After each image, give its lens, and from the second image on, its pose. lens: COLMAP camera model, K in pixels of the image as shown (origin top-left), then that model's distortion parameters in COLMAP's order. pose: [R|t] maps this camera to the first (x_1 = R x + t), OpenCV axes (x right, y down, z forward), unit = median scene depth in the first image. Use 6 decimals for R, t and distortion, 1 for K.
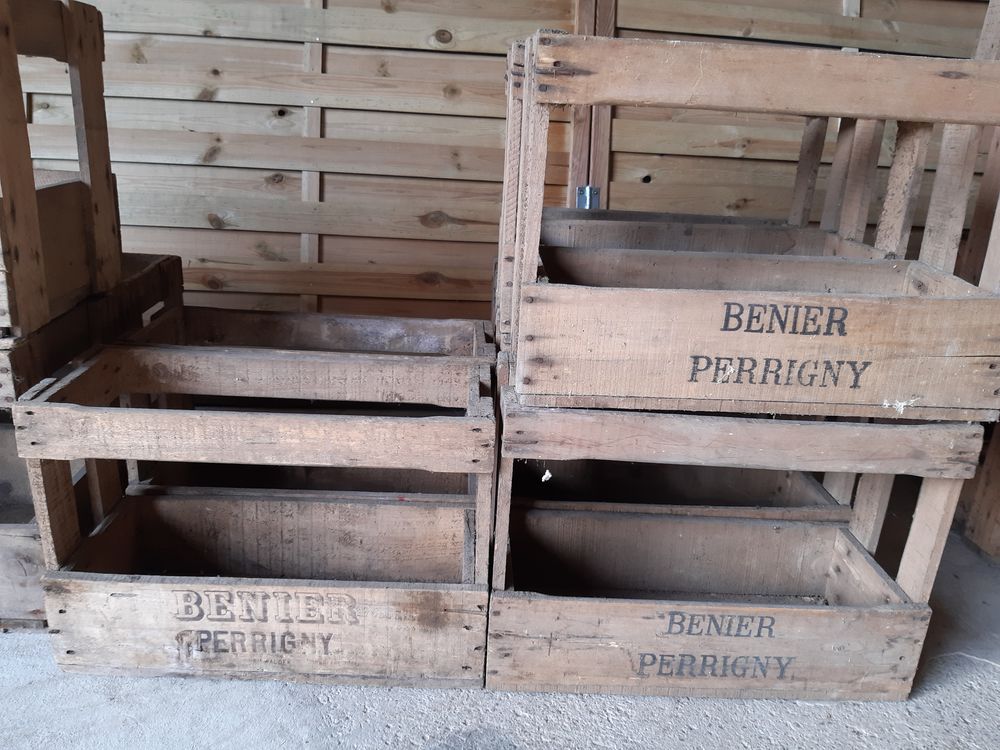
lens RADIAL K [[787.6, 0, 505.8], [0, 787.6, 373.4], [0, 0, 1]] dist [0.036302, -0.094099]
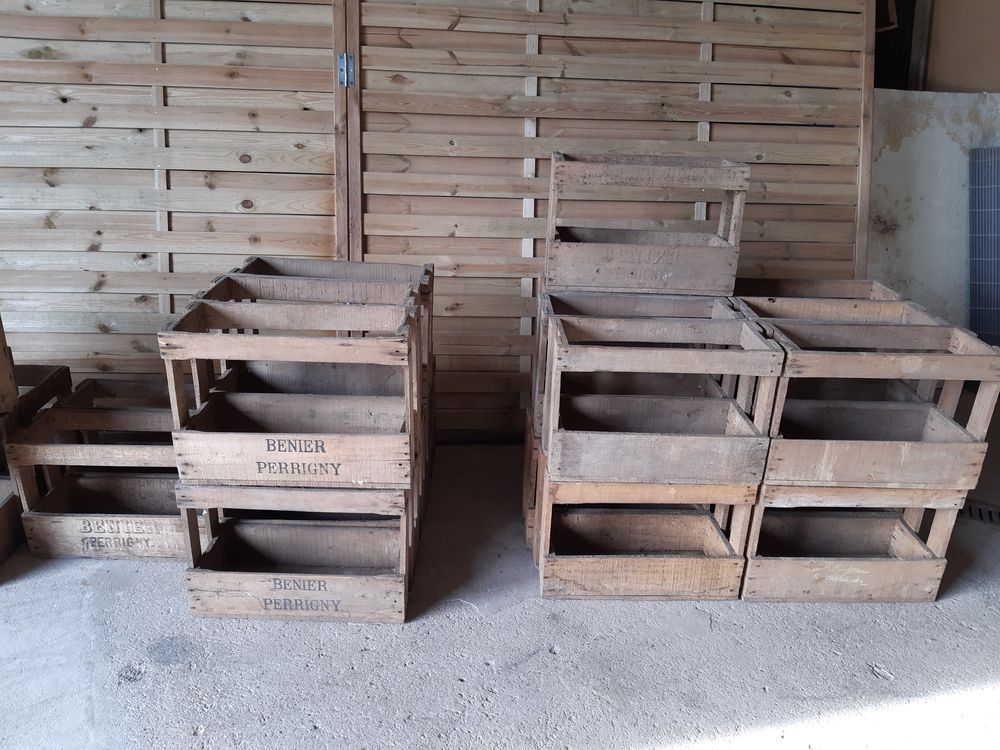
lens RADIAL K [[782.6, 0, 500.0], [0, 782.6, 375.0], [0, 0, 1]] dist [0.087850, -0.163724]
pose [[0.999218, -0.009499, -0.038375, 0.480512], [0.011574, 0.998462, 0.054222, -0.179523], [0.037801, -0.054624, 0.997791, -0.541127]]
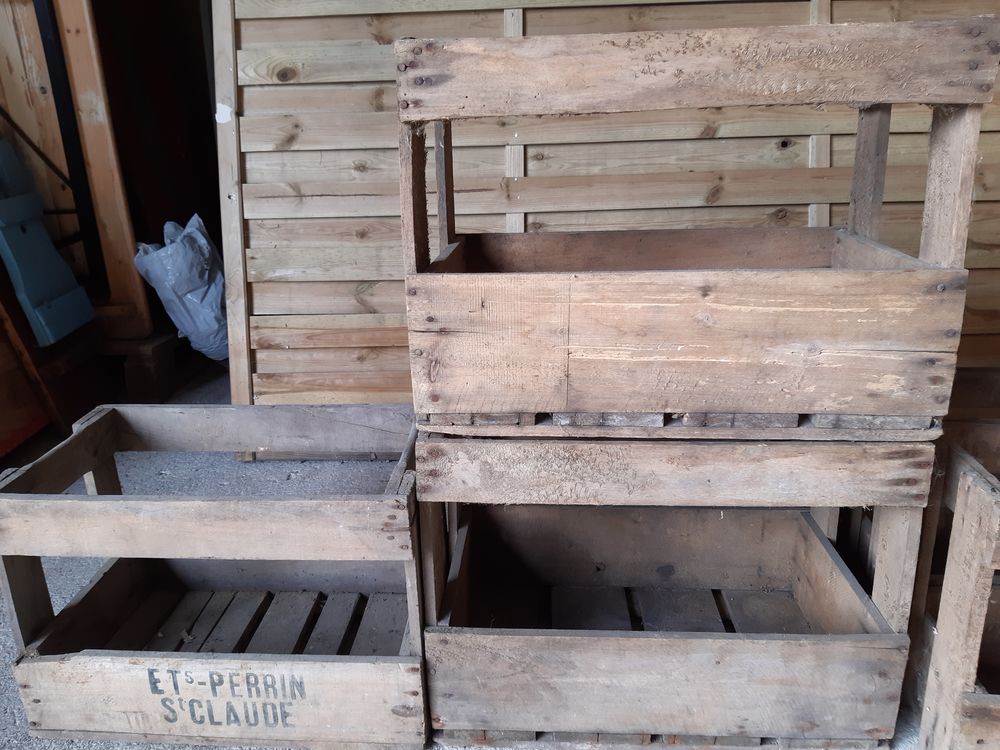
lens RADIAL K [[782.6, 0, 500.0], [0, 782.6, 375.0], [0, 0, 1]] dist [0.087850, -0.163724]
pose [[0.989084, -0.041920, -0.141265, -0.510373], [0.039448, 0.999016, -0.020254, -0.052206], [0.141975, 0.014460, 0.989765, 0.029527]]
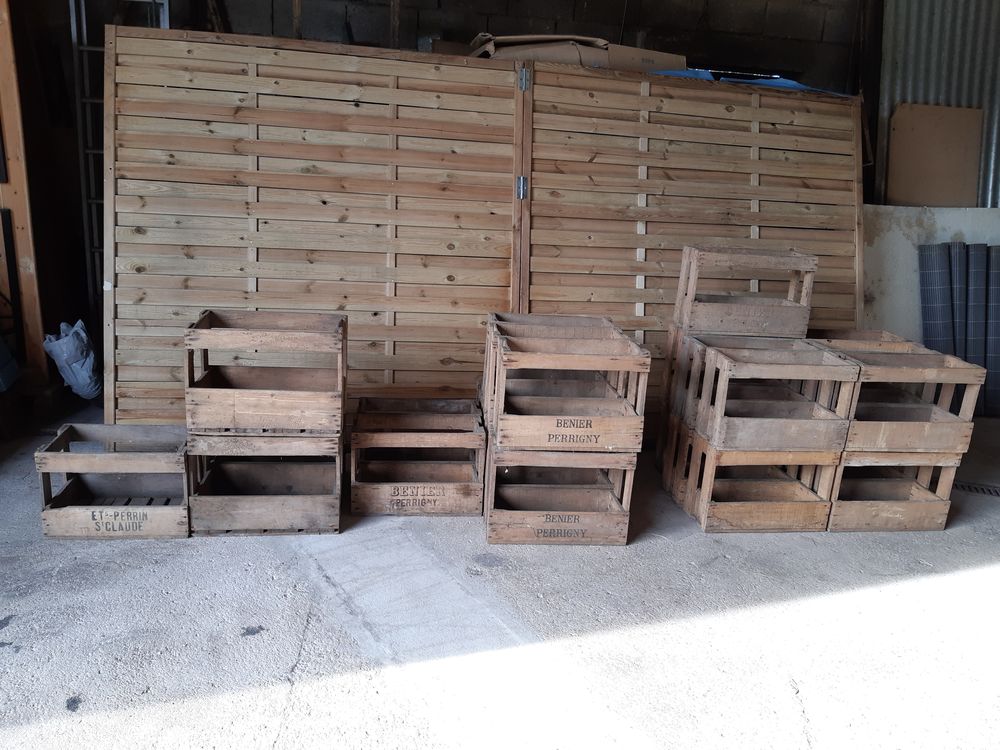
lens RADIAL K [[782.6, 0, 500.0], [0, 782.6, 375.0], [0, 0, 1]] dist [0.087850, -0.163724]
pose [[0.997312, -0.015134, 0.071697, -0.105084], [0.018446, 0.998782, -0.045755, -0.062927], [-0.070918, 0.046955, 0.996376, -1.169879]]
